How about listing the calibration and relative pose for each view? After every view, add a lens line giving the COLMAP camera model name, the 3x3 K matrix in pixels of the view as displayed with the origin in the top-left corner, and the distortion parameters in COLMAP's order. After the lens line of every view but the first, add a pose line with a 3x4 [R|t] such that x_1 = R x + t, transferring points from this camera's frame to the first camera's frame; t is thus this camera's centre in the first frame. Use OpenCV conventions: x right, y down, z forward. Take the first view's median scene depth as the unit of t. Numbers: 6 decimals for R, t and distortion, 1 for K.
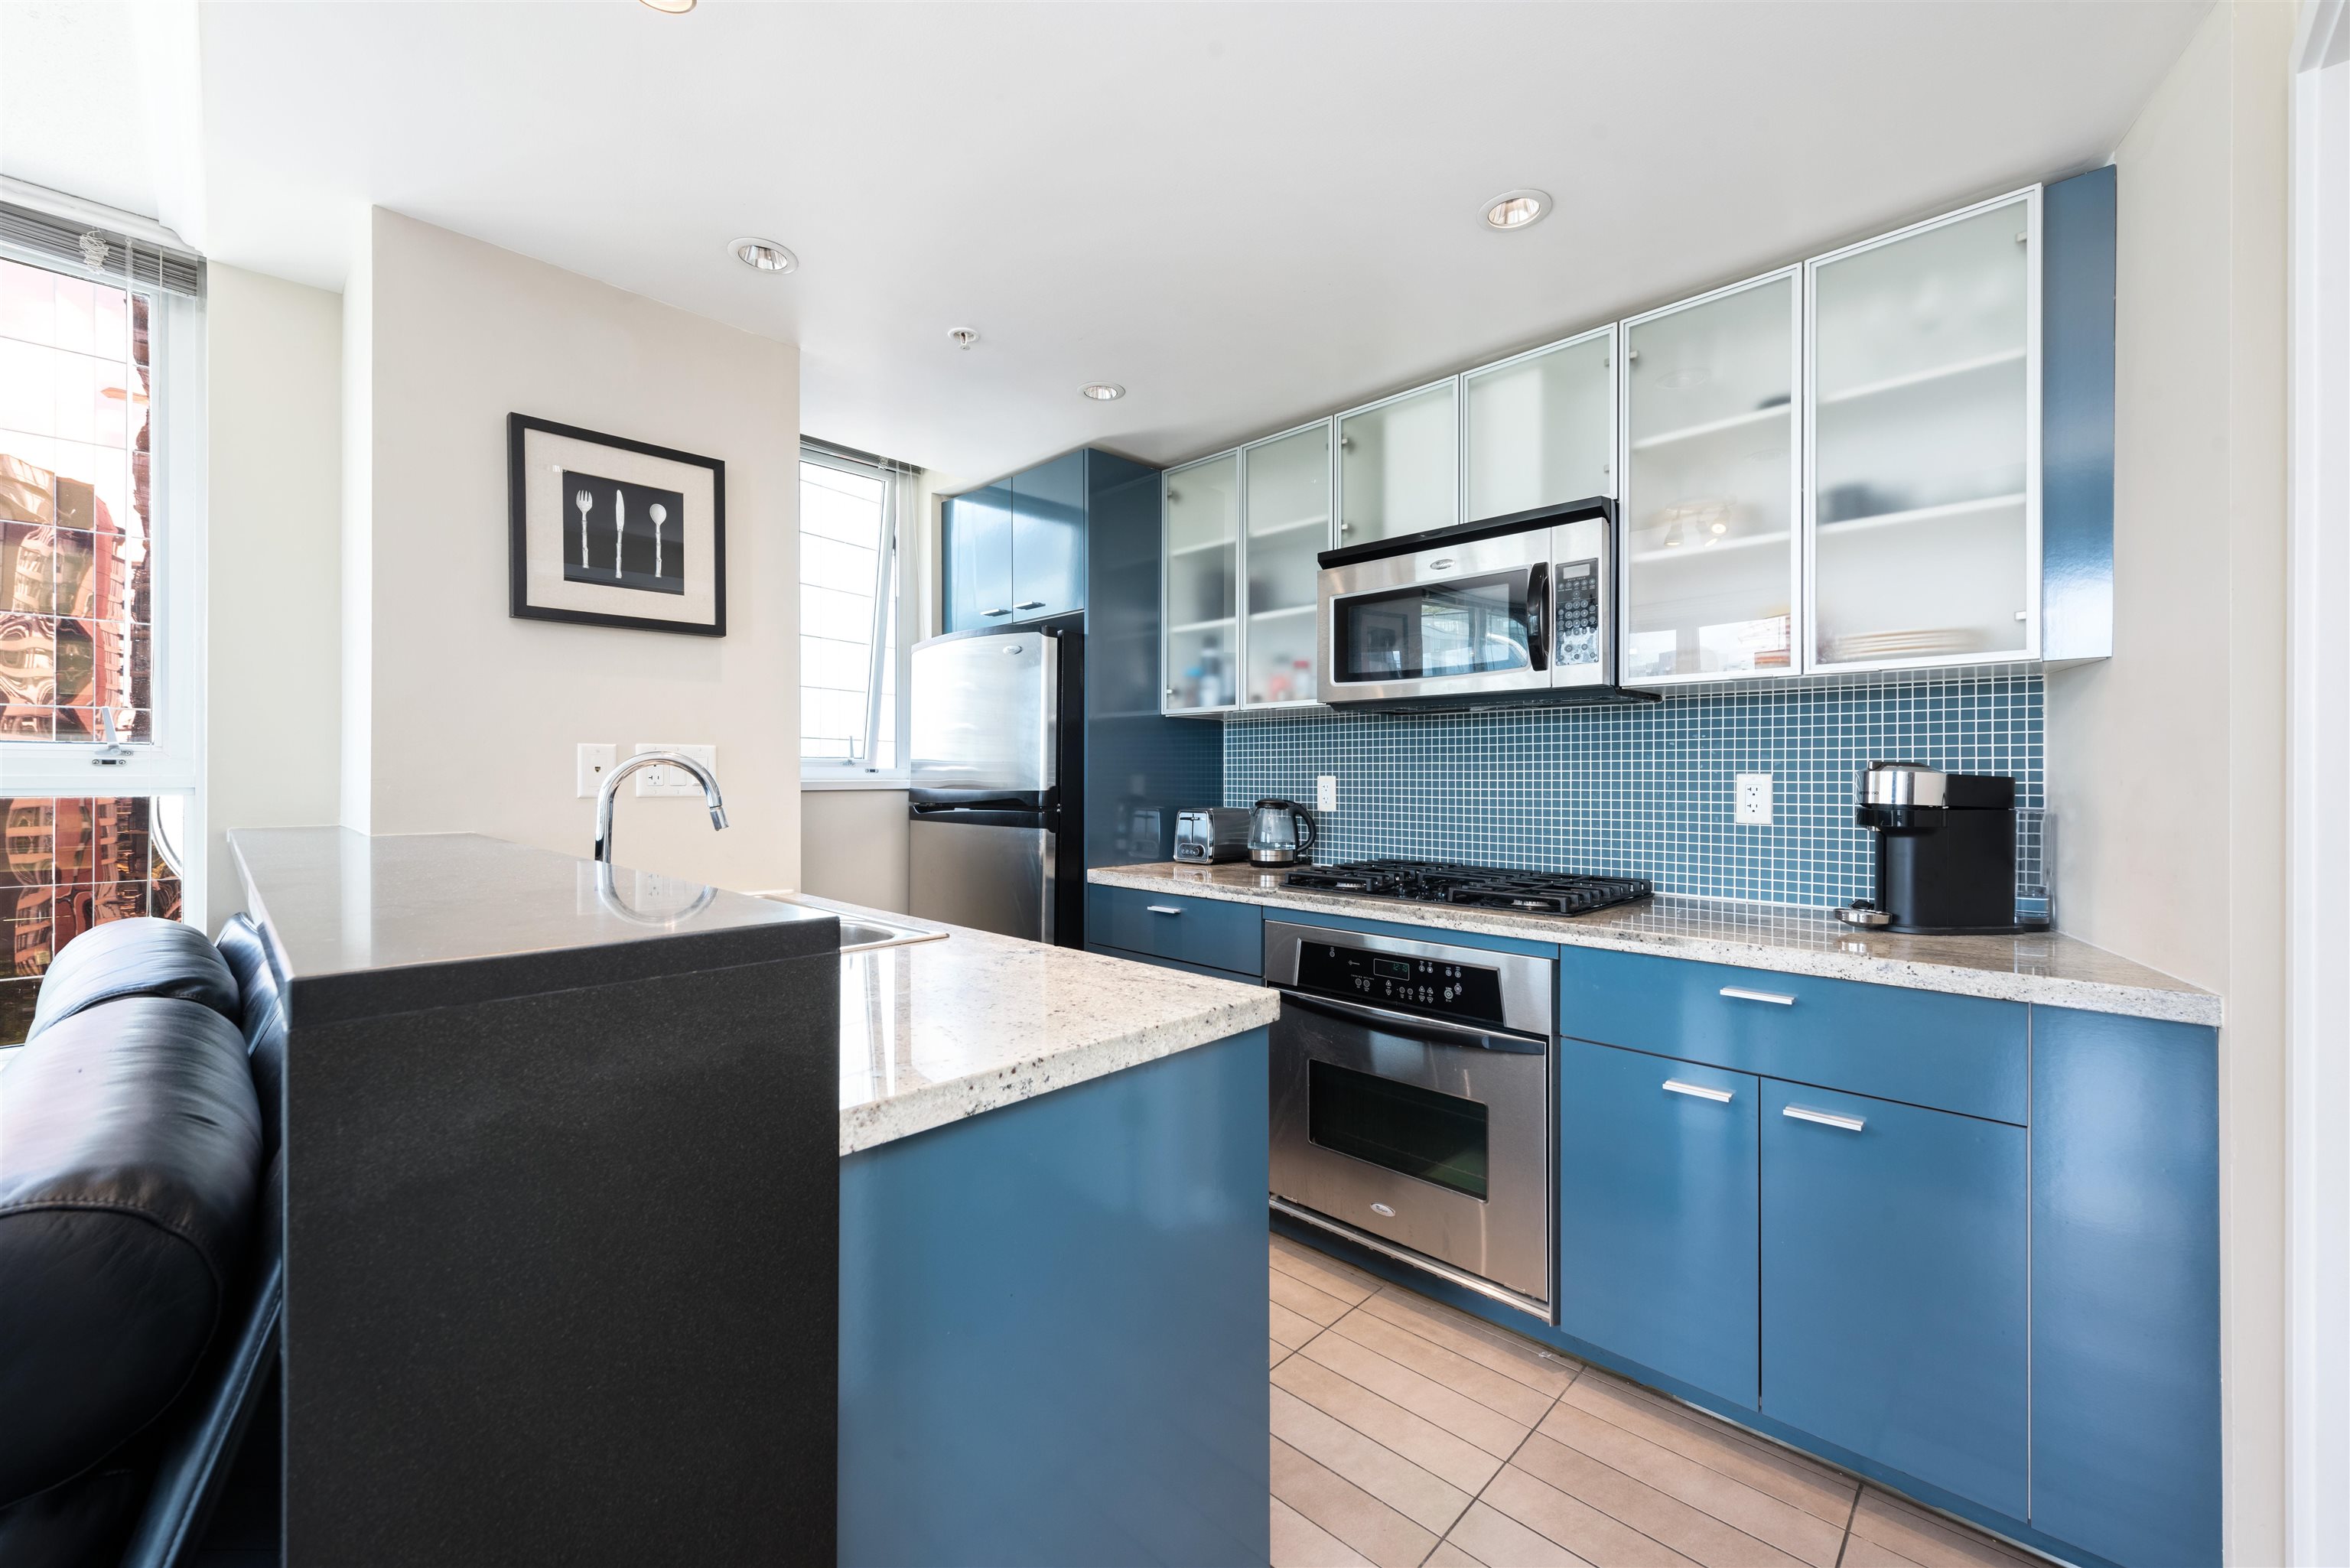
lens RADIAL K [[912.9, 0, 1185.6], [0, 912.9, 776.1], [0, 0, 1]] dist [0.014510, -0.004098]
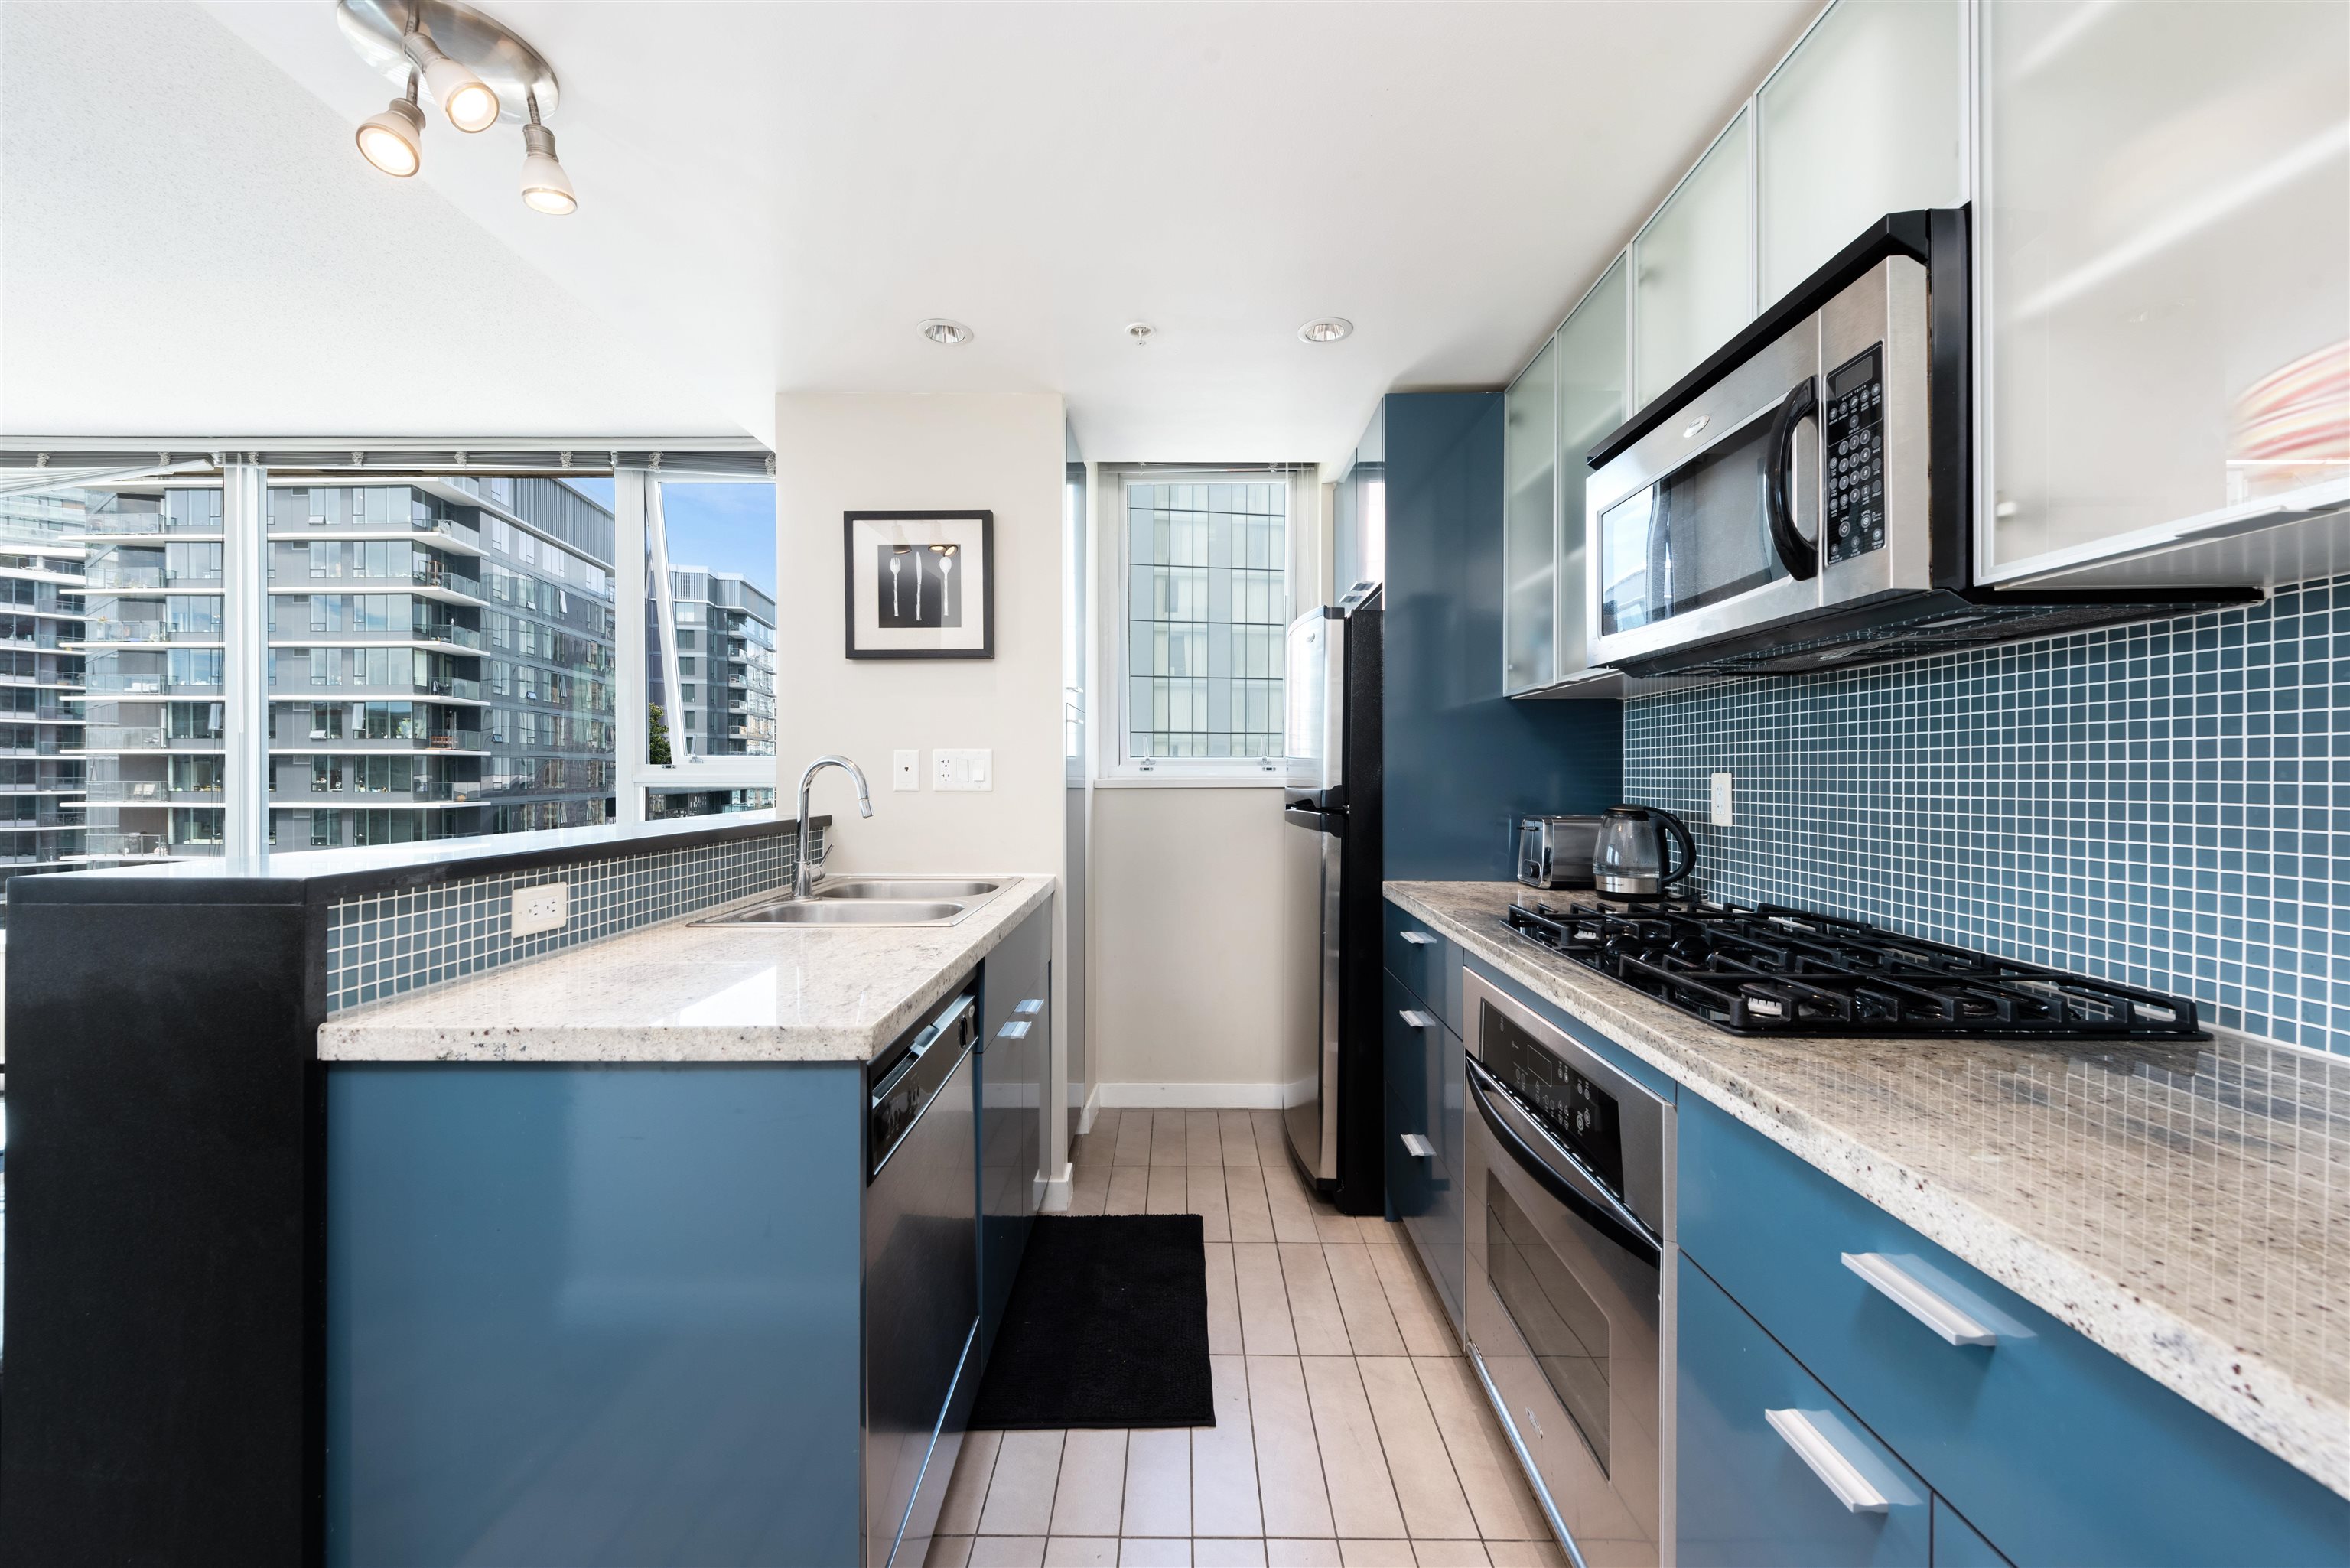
lens RADIAL K [[912.9, 0, 1174.1], [0, 912.9, 776.4], [0, 0, 1]] dist [0.014510, -0.004098]
pose [[0.692909, 0.000422, -0.721025, 0.468680], [0.000857, 0.999999, 0.001409, 0.001124], [0.721025, -0.001594, 0.692907, 0.314653]]
